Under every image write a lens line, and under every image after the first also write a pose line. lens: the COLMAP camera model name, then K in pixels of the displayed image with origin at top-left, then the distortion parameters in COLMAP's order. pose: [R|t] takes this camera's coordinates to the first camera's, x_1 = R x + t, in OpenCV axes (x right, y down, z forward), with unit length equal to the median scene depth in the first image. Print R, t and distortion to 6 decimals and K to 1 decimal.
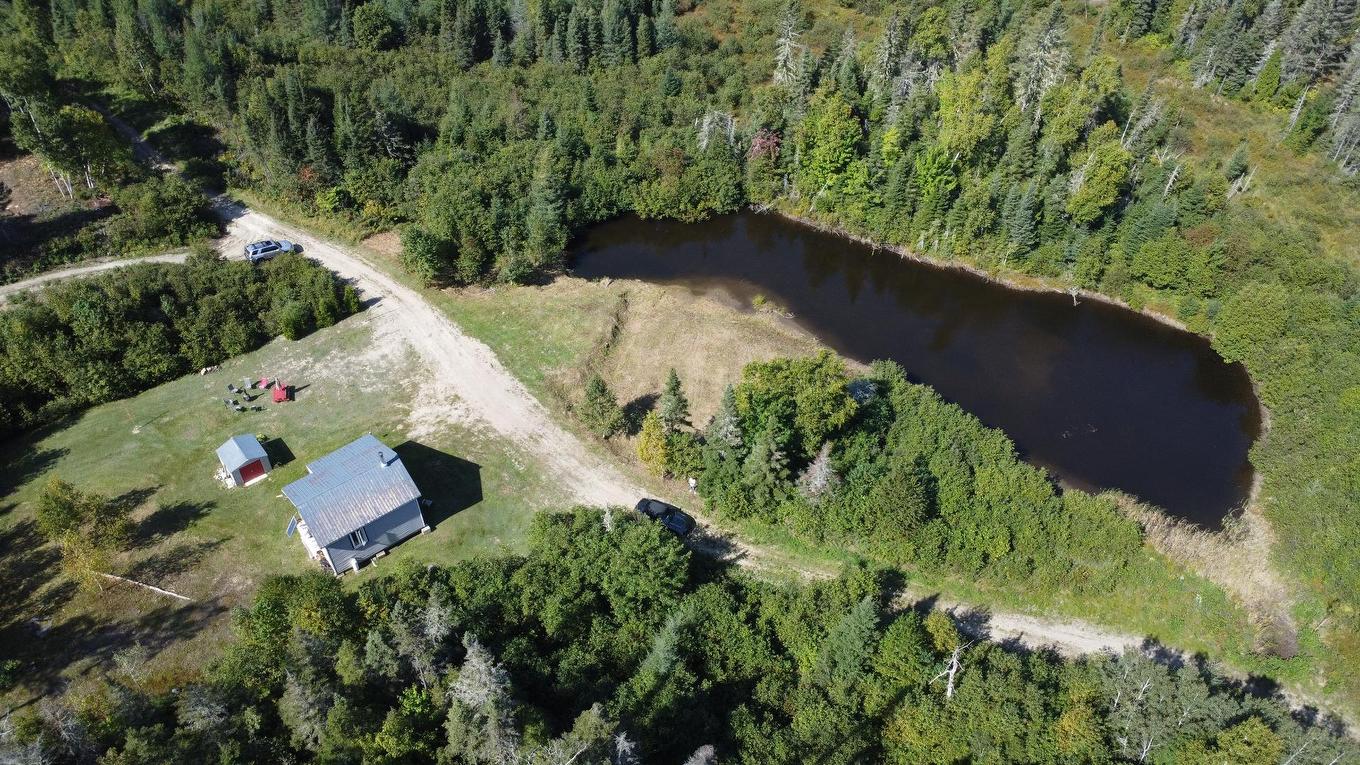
lens RADIAL K [[989.2, 0, 667.0], [0, 989.2, 361.5], [0, 0, 1]] dist [-0.025546, -0.009185]
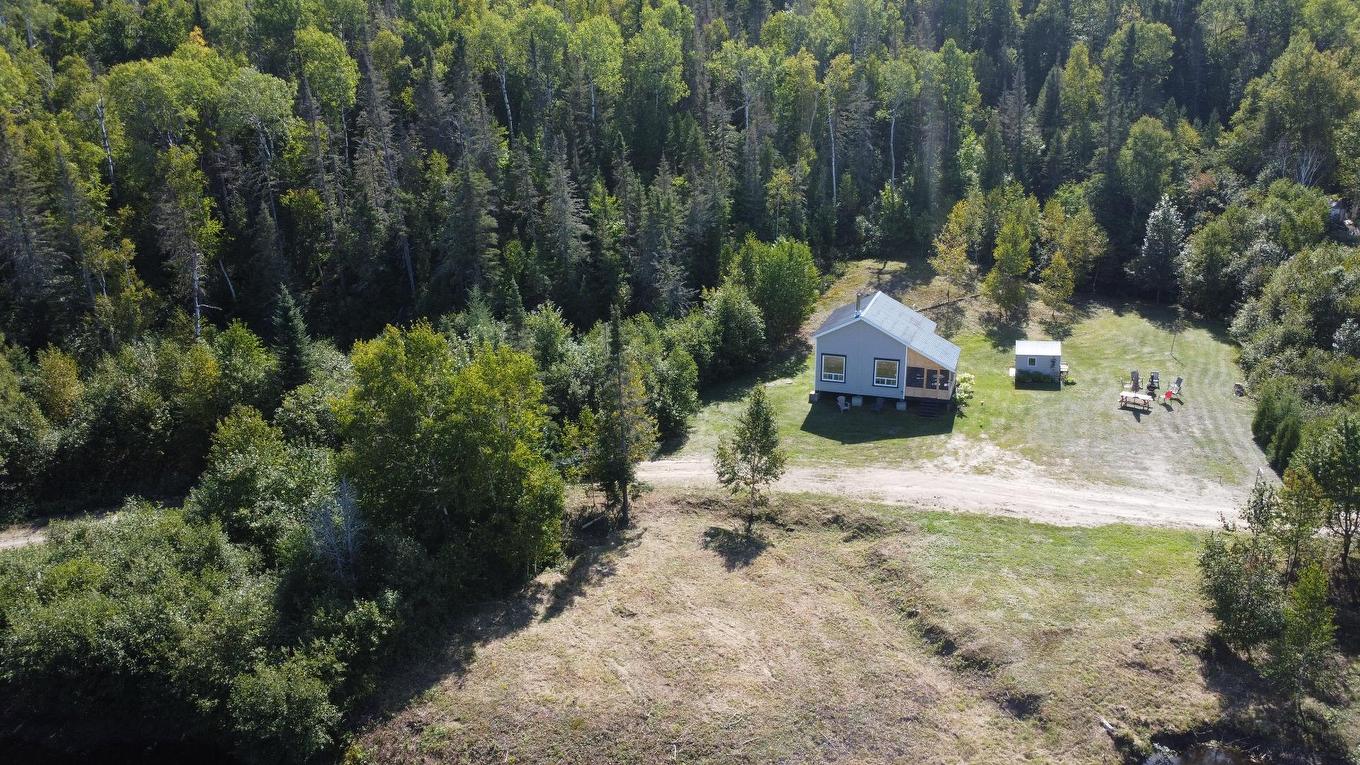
lens RADIAL K [[989.2, 0, 672.8], [0, 989.2, 379.9], [0, 0, 1]] dist [-0.025546, -0.009185]
pose [[-0.846291, 0.176692, -0.502564, 0.275322], [-0.353398, 0.519710, 0.777824, -0.432529], [0.398623, 0.835871, -0.377384, 1.137637]]
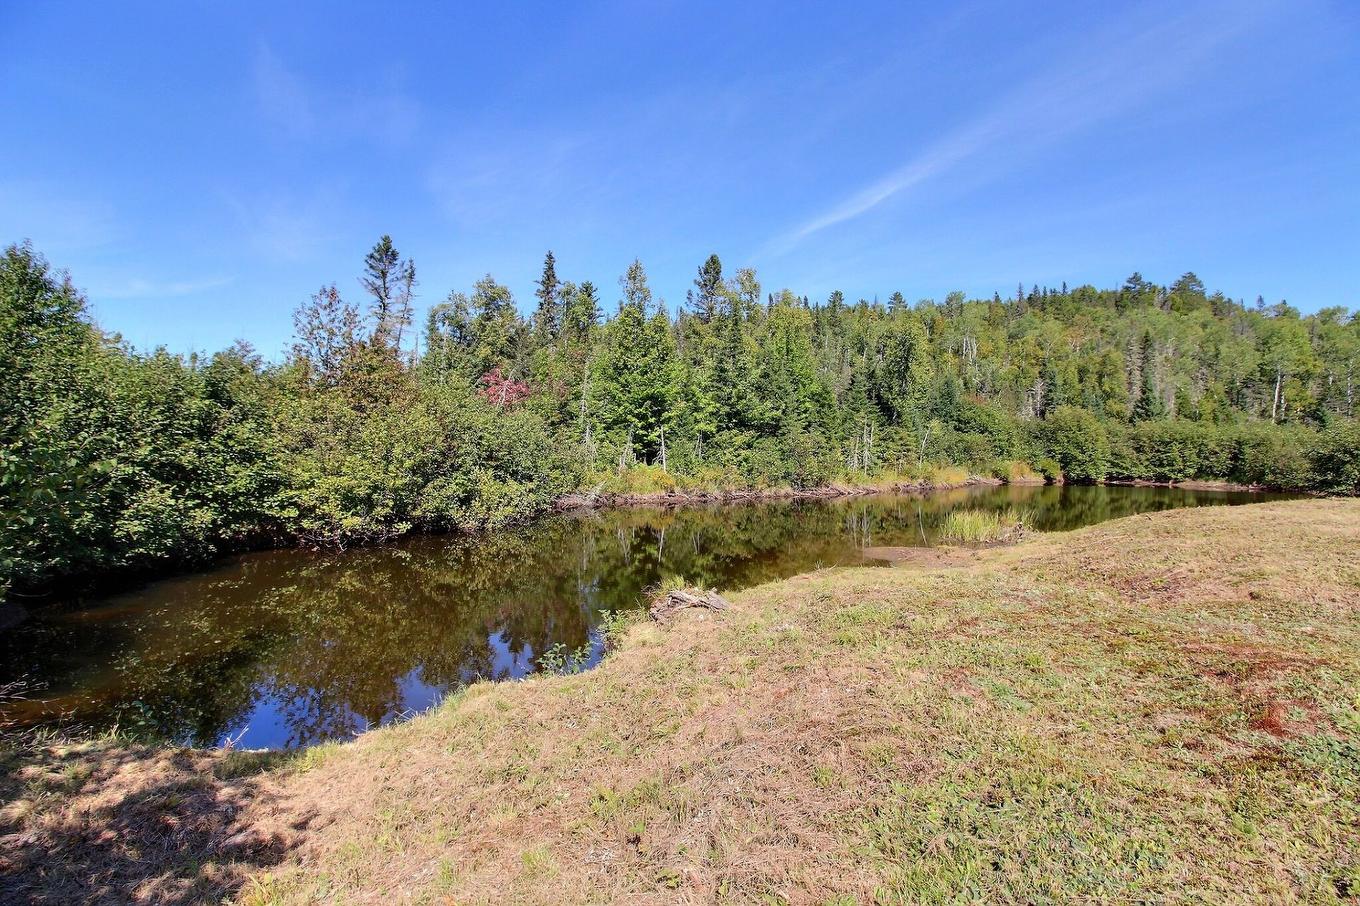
lens RADIAL K [[621.0, 0, 685.8], [0, 621.0, 446.4], [0, 0, 1]] dist [-0.006758, -0.003022]
pose [[0.457215, 0.007733, 0.889323, -0.150558], [0.602720, 0.732613, -0.316238, -0.084159], [-0.653975, 0.680601, 0.330301, 1.138868]]
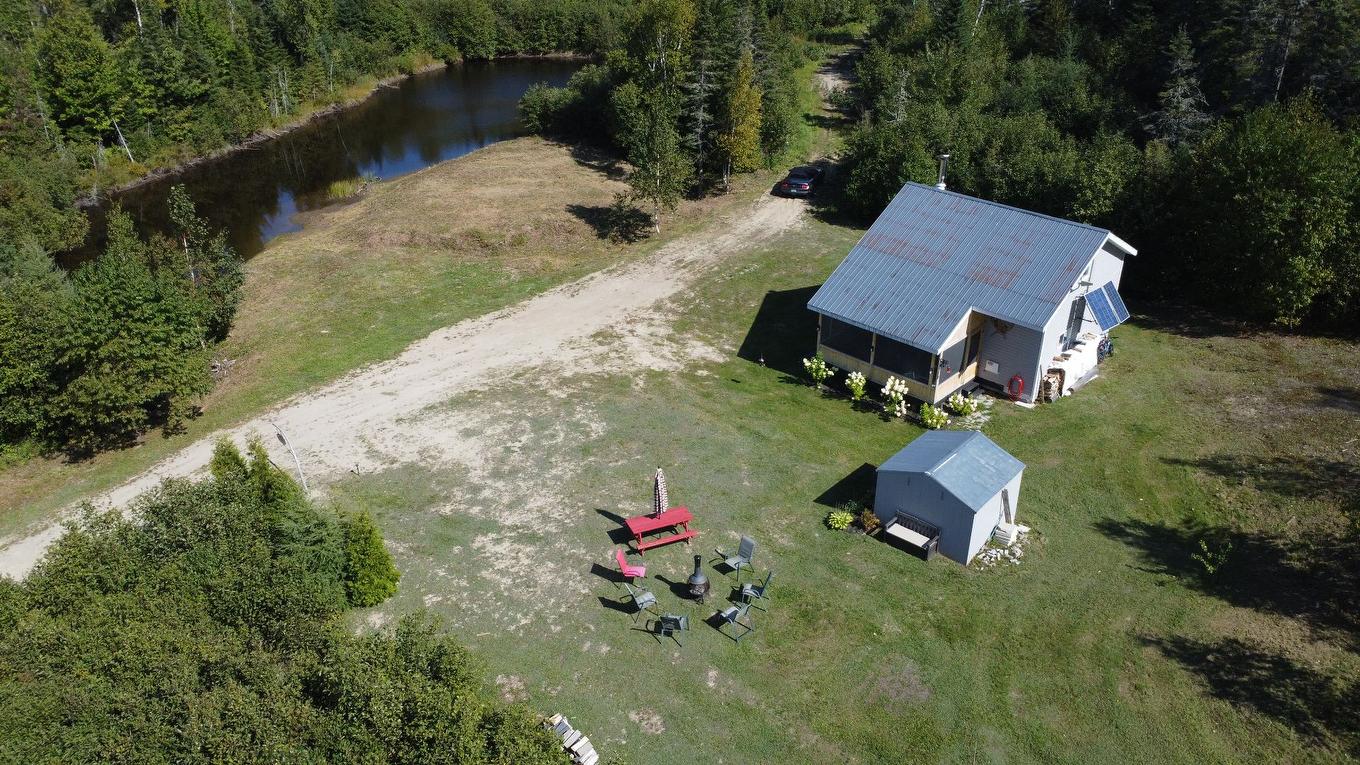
lens RADIAL K [[989.2, 0, 672.2], [0, 989.2, 375.9], [0, 0, 1]] dist [-0.025546, -0.009185]
pose [[-0.135729, -0.469890, 0.872228, -0.655801], [0.692920, 0.584215, 0.422557, -0.131272], [-0.708124, 0.661738, 0.246301, 0.892316]]
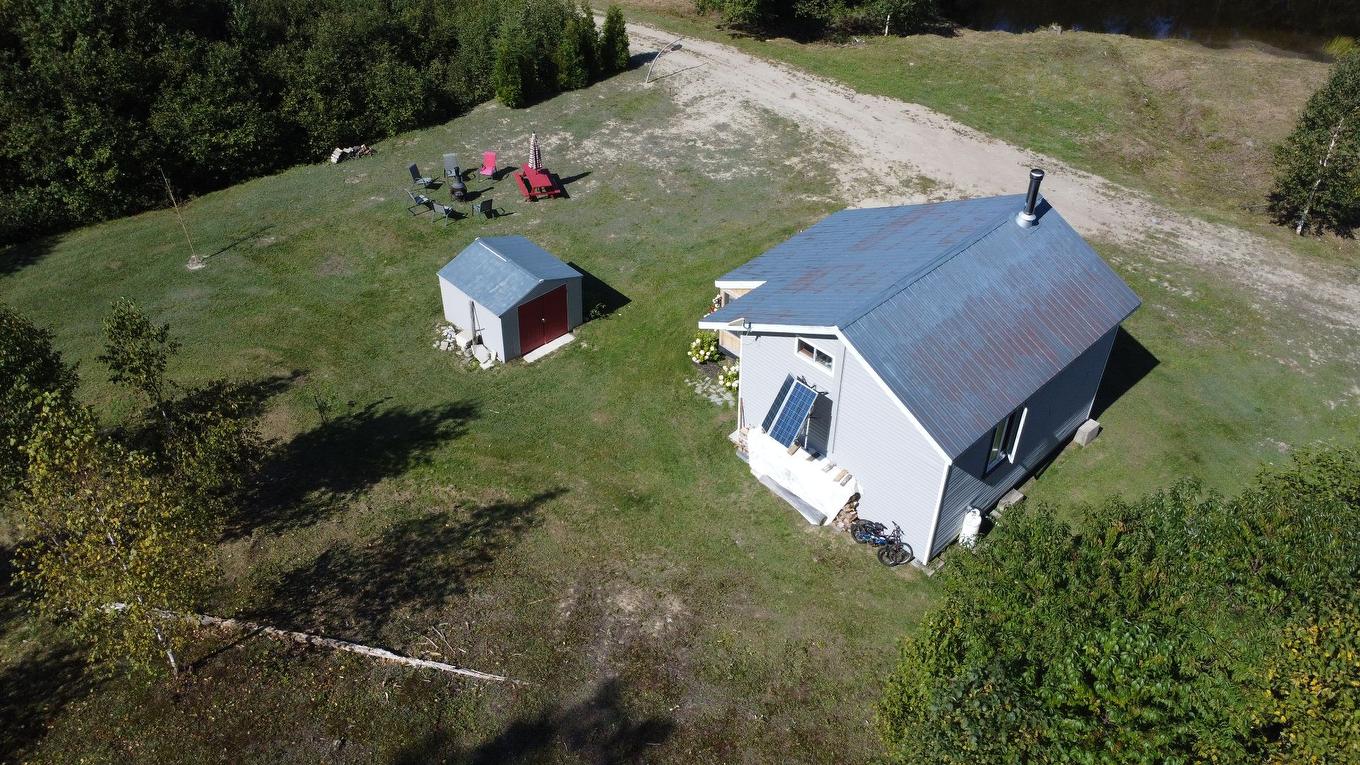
lens RADIAL K [[989.2, 0, 671.5], [0, 989.2, 358.6], [0, 0, 1]] dist [-0.025546, -0.009185]
pose [[0.996057, -0.062398, 0.063059, -0.368520], [0.066943, 0.995102, -0.072739, 0.143793], [-0.058211, 0.076674, 0.995356, 0.585660]]
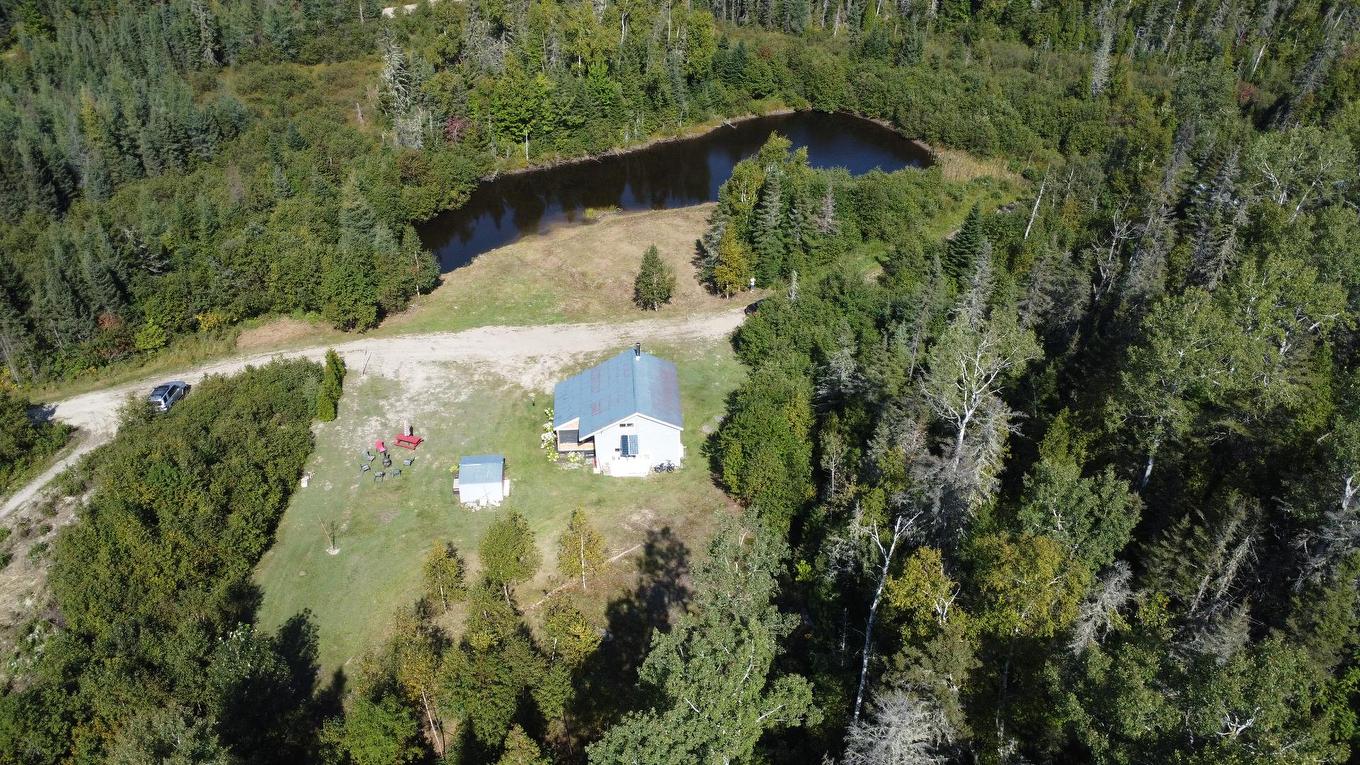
lens RADIAL K [[989.2, 0, 675.0], [0, 989.2, 377.4], [0, 0, 1]] dist [-0.025546, -0.009185]
pose [[0.552839, -0.483905, 0.678384, -0.831958], [0.574783, 0.810878, 0.110005, 0.026647], [-0.603318, 0.329109, 0.726426, 0.208620]]
